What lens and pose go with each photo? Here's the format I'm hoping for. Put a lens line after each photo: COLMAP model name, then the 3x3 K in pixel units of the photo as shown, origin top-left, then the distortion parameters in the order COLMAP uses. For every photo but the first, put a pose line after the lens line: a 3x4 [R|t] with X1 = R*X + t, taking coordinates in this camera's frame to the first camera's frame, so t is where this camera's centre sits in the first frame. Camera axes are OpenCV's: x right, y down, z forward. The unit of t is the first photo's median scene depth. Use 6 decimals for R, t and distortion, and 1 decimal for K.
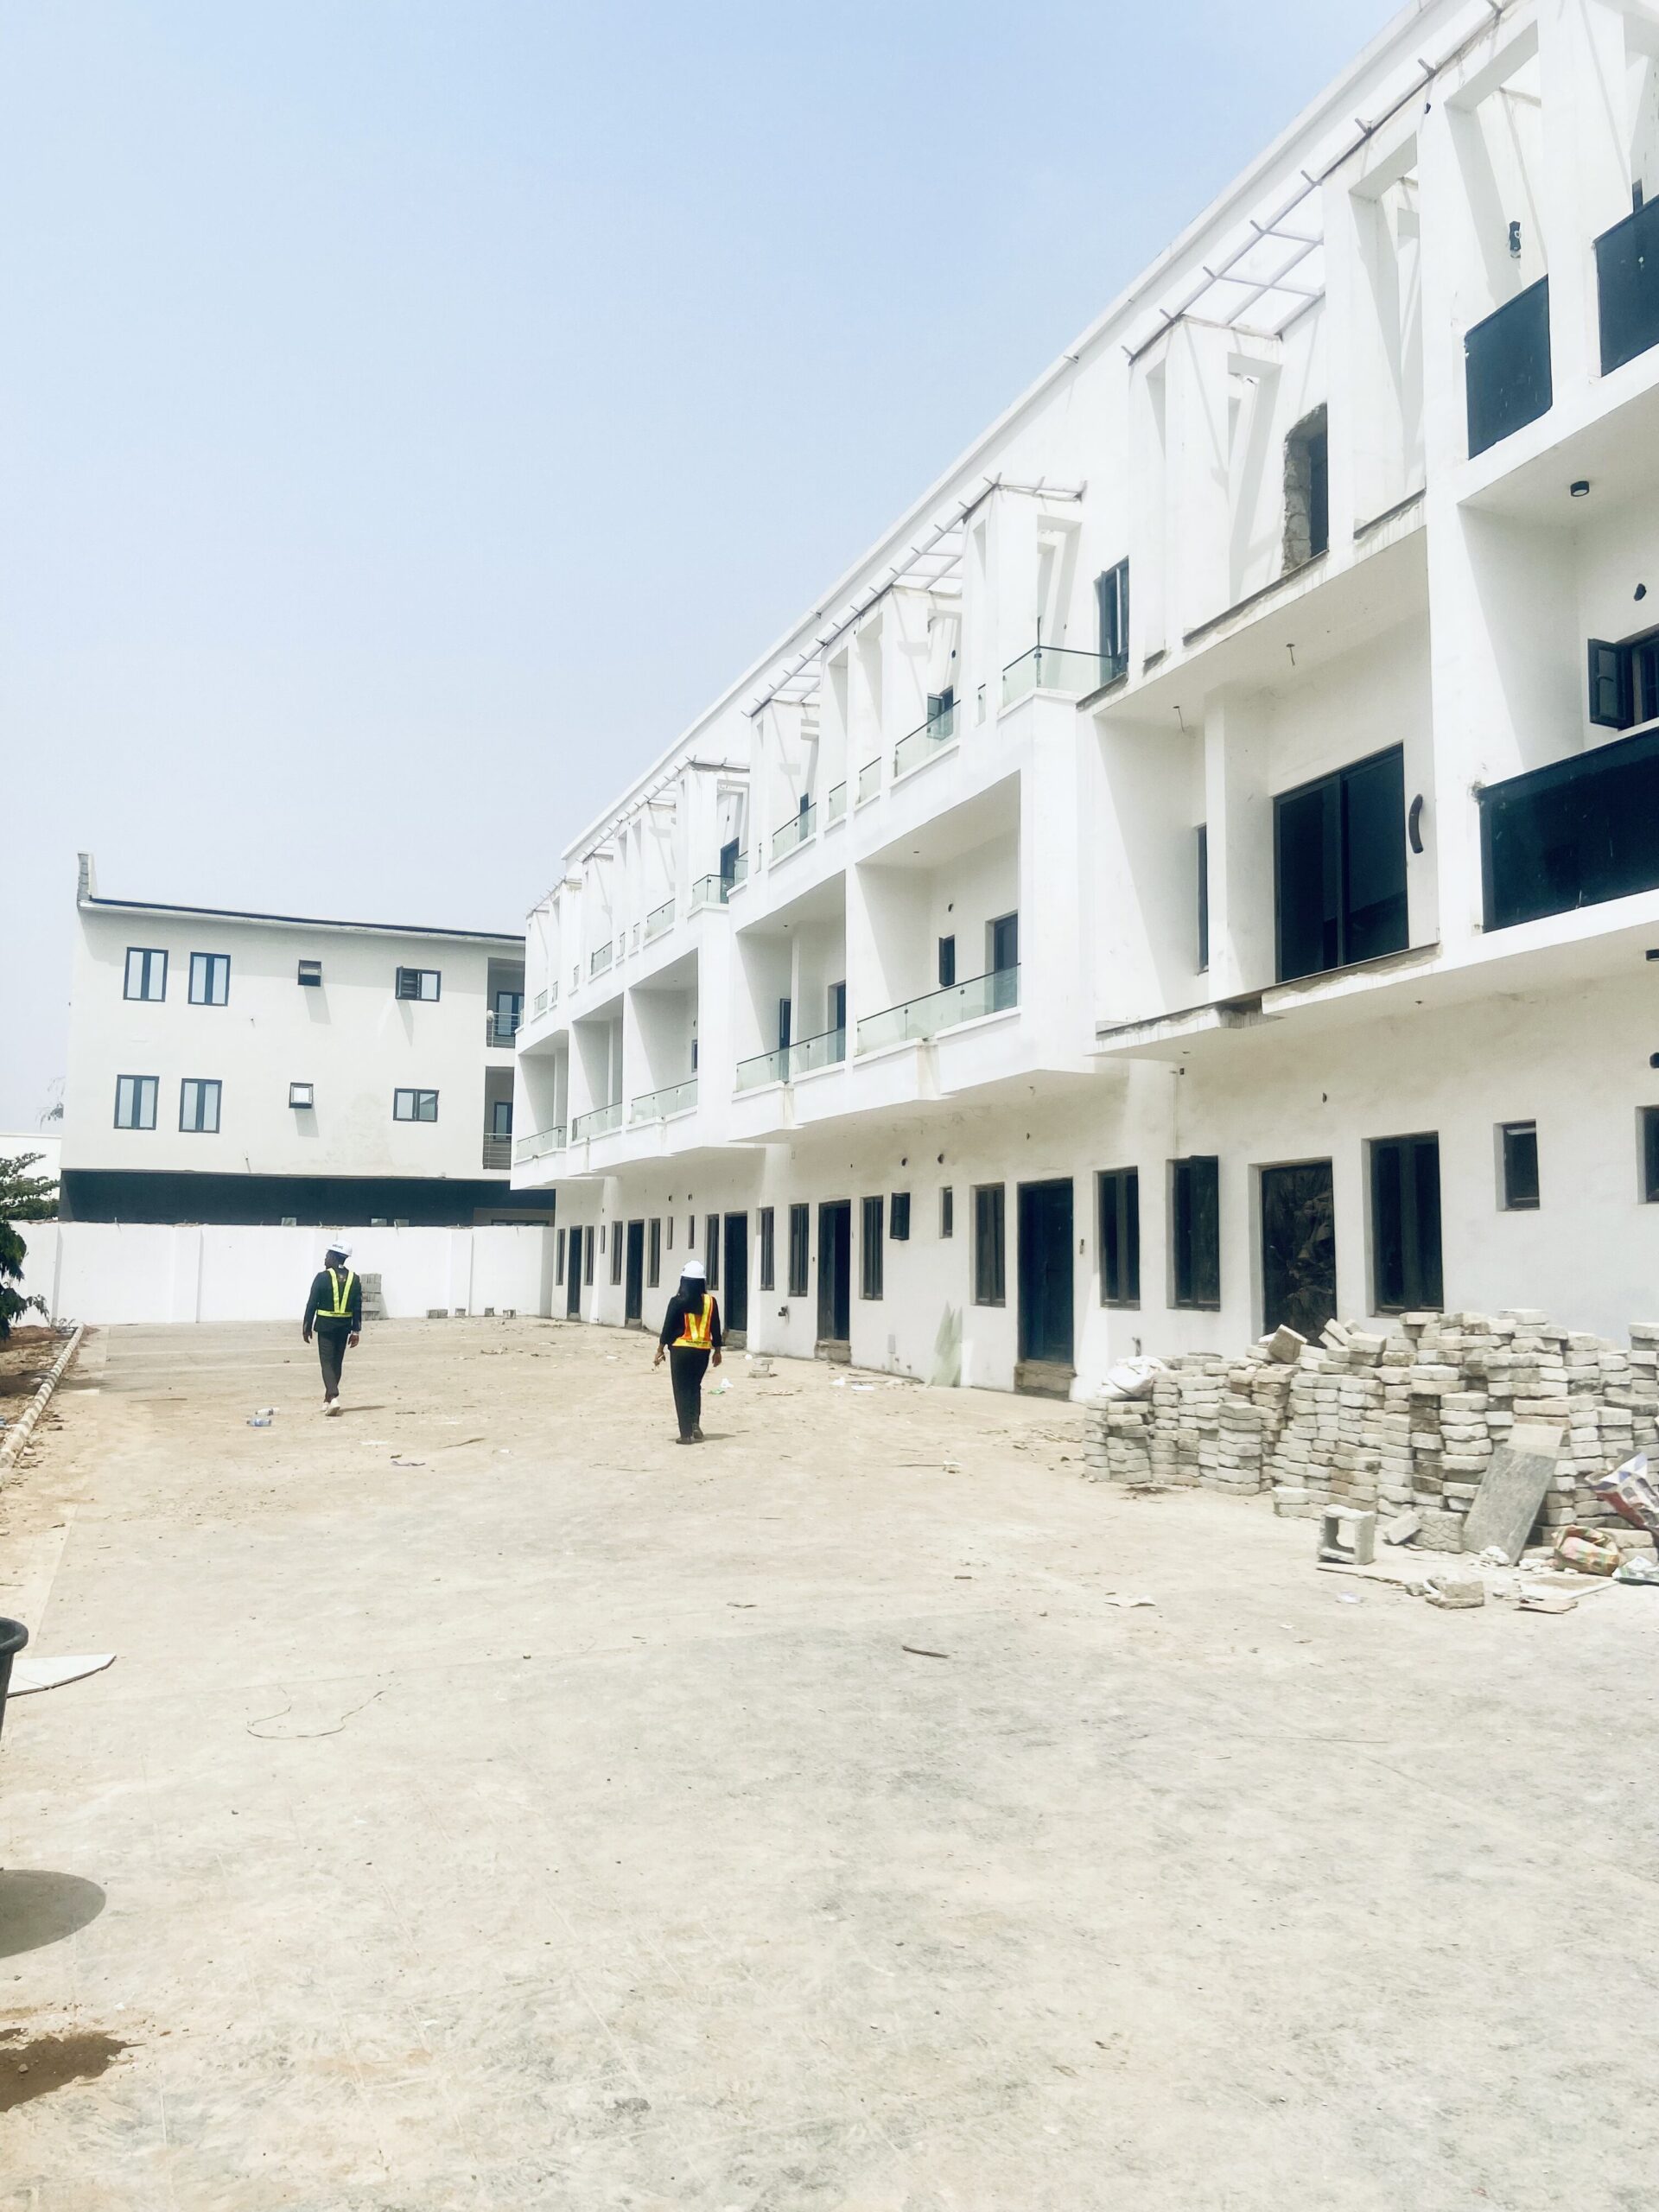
lens RADIAL K [[1668.9, 0, 831.4], [0, 1668.9, 1084.4], [0, 0, 1]] dist [0.121225, -0.150479]
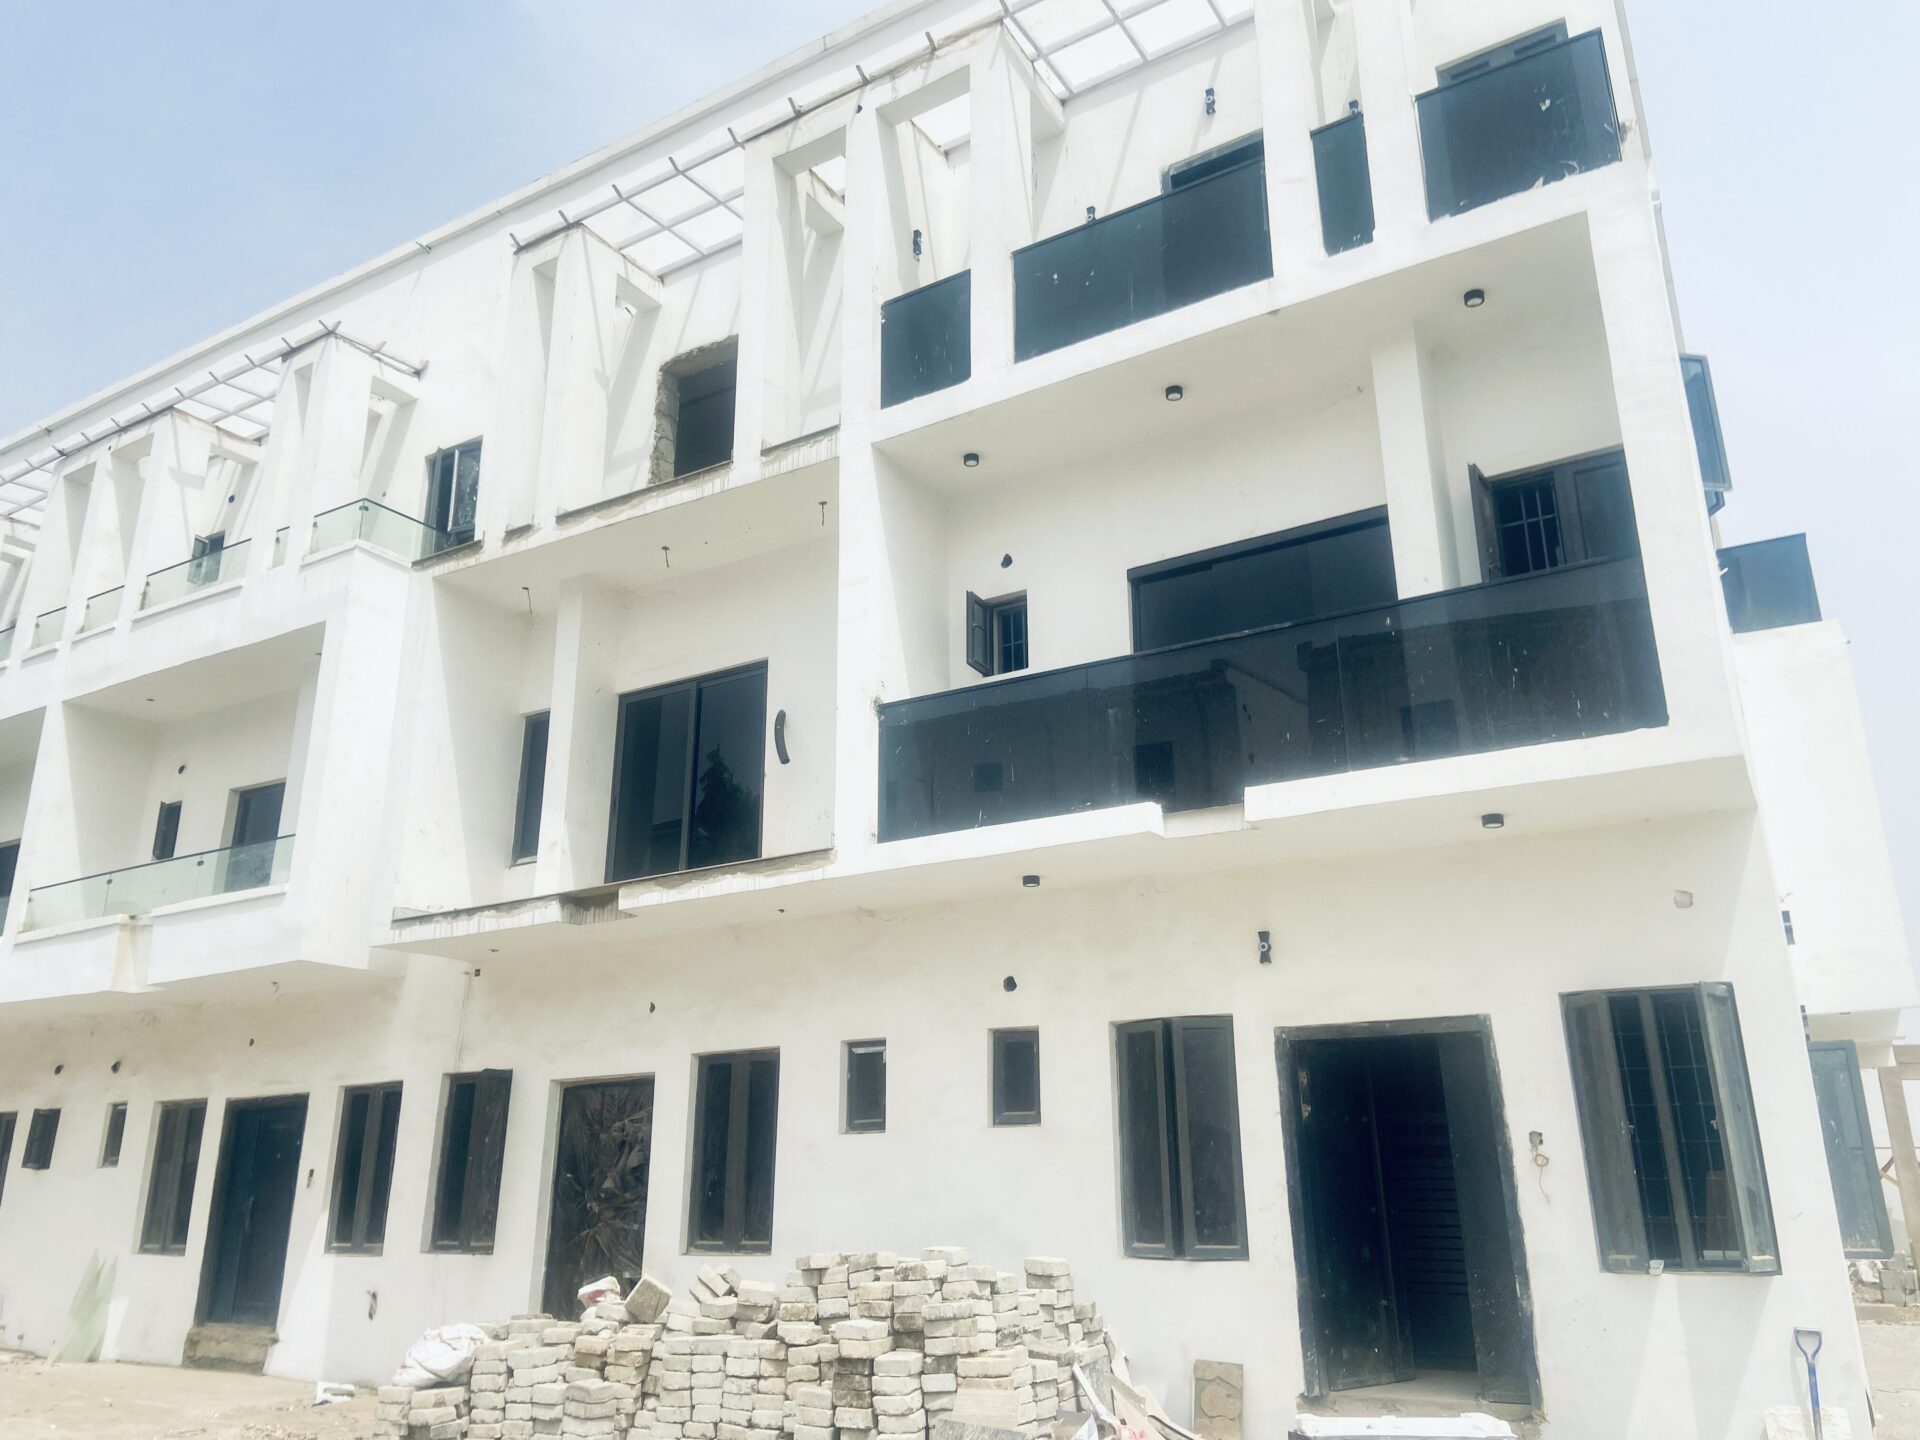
lens RADIAL K [[1448.6, 0, 959.4], [0, 1448.6, 701.0], [0, 0, 1]] dist [0.121225, -0.150479]
pose [[0.809045, 0.175265, 0.561007, -0.040209], [-0.054772, 0.972833, -0.224936, 0.010677], [-0.585189, 0.151256, 0.796665, 0.146662]]
